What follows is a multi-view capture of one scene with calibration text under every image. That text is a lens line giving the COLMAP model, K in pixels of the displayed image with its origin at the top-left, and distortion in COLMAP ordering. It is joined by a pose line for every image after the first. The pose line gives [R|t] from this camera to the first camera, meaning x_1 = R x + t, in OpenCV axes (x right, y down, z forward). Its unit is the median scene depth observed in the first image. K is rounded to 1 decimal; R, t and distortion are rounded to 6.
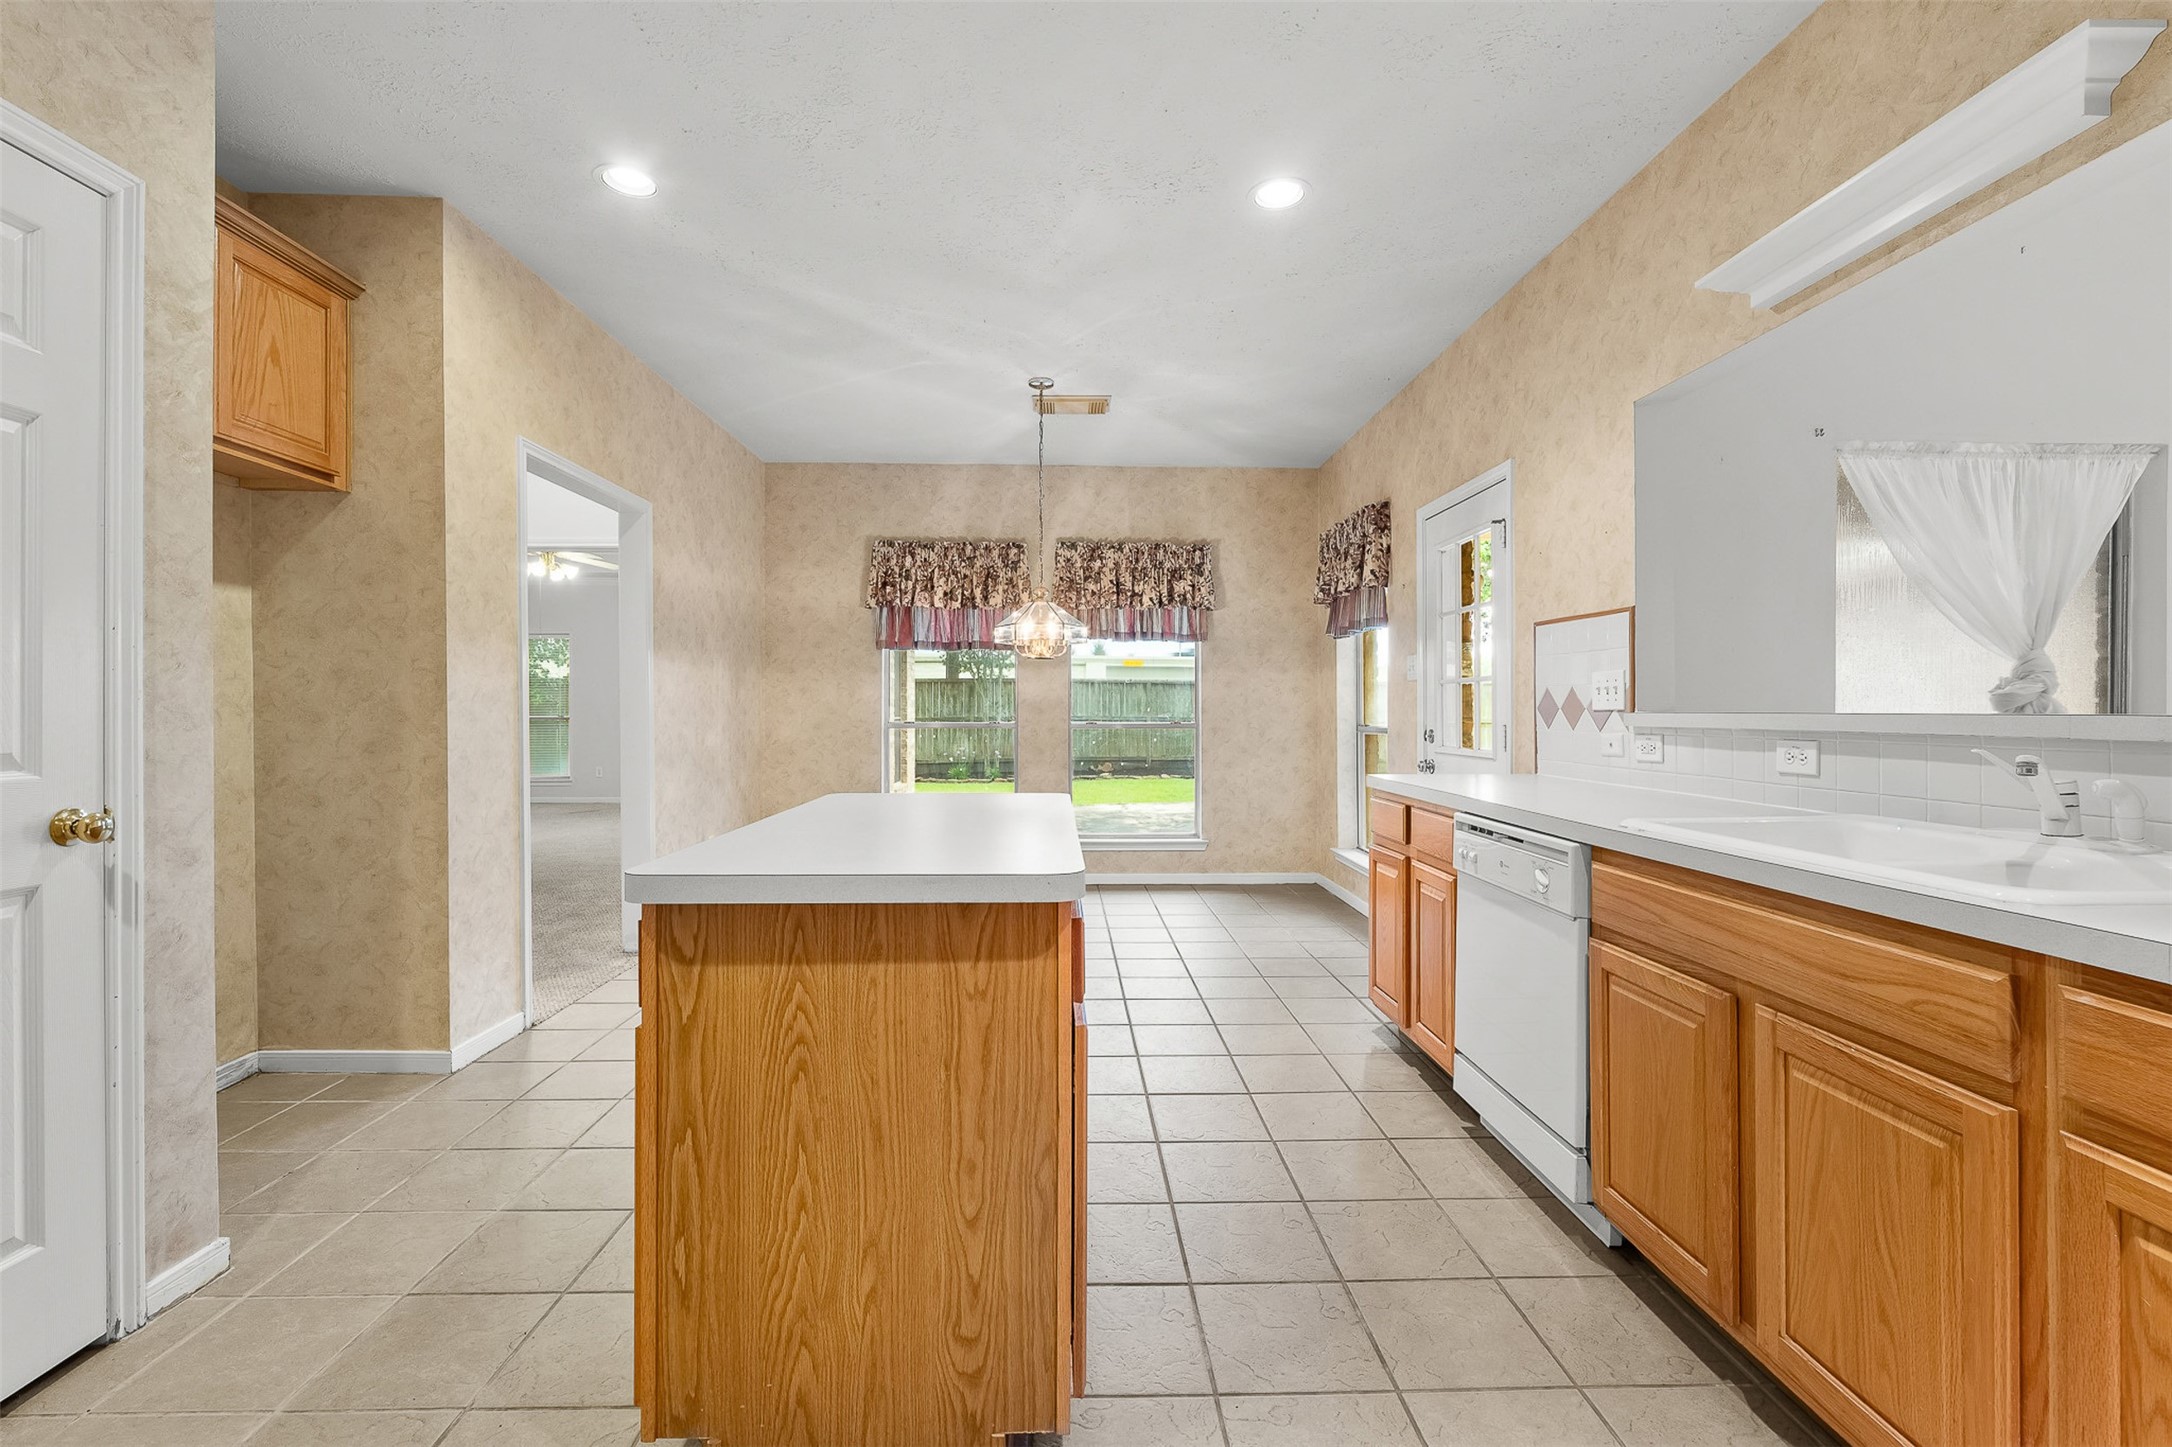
lens RADIAL K [[946.6, 0, 1081.1], [0, 946.6, 710.3], [0, 0, 1]] dist [-0.001122, 0.000205]
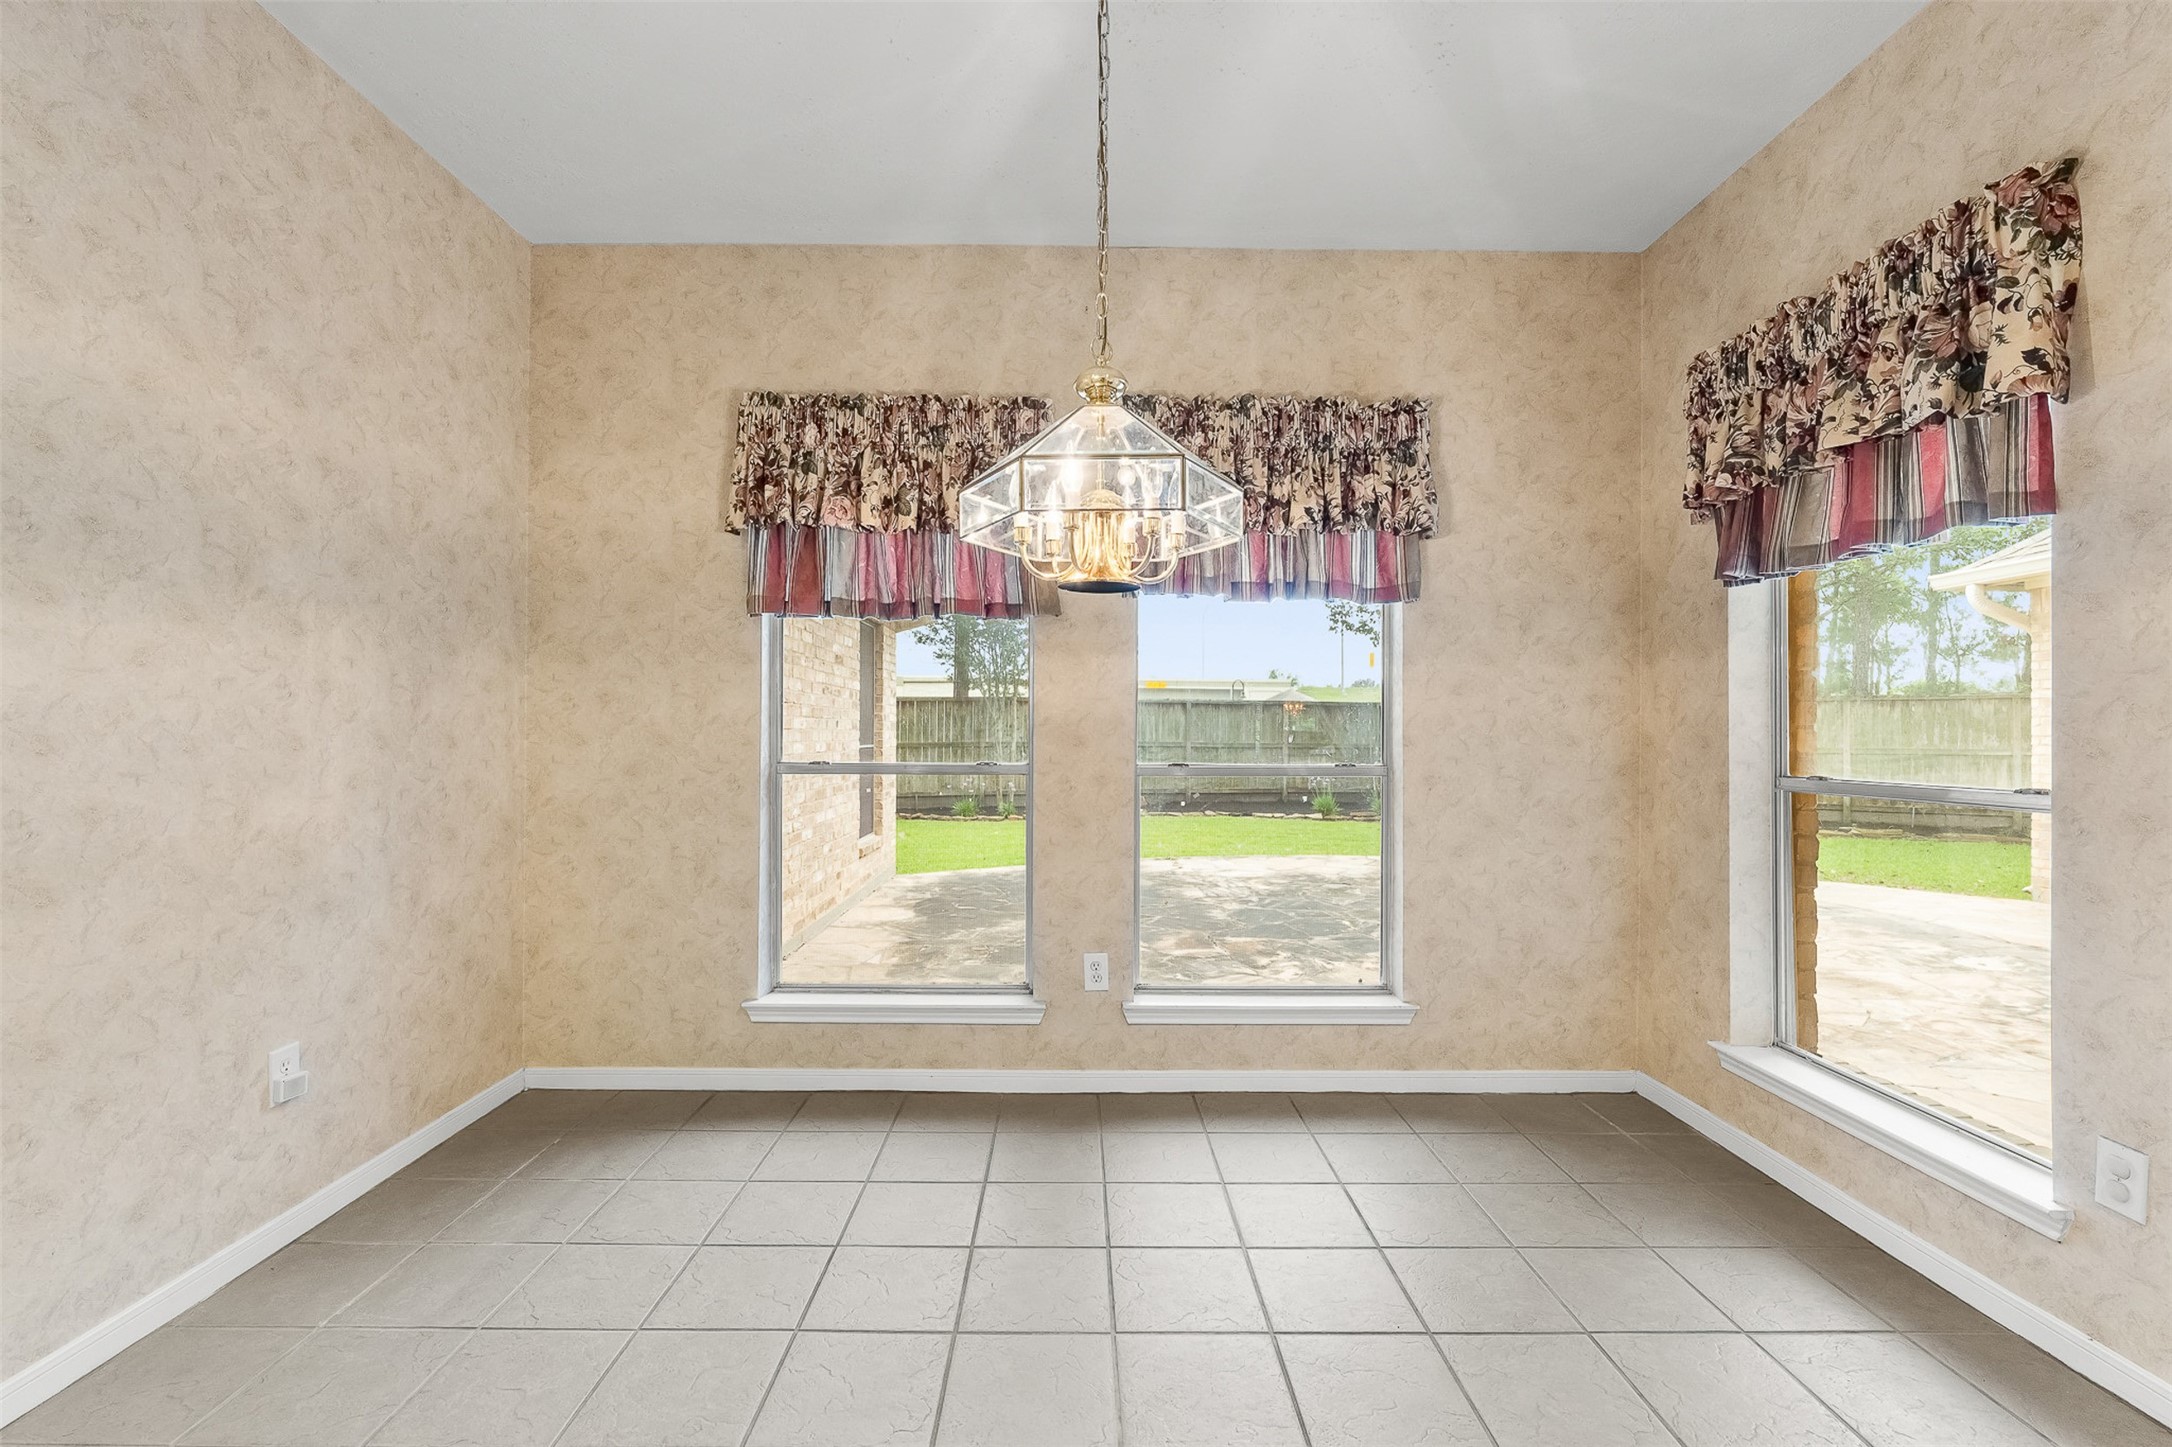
lens RADIAL K [[946.6, 0, 1081.1], [0, 946.6, 710.3], [0, 0, 1]] dist [-0.001122, 0.000205]
pose [[0.999810, 0.002722, -0.019320, -0.032448], [-0.003196, 0.999694, -0.024523, -0.003302], [0.019248, 0.024580, 0.999513, 0.512059]]
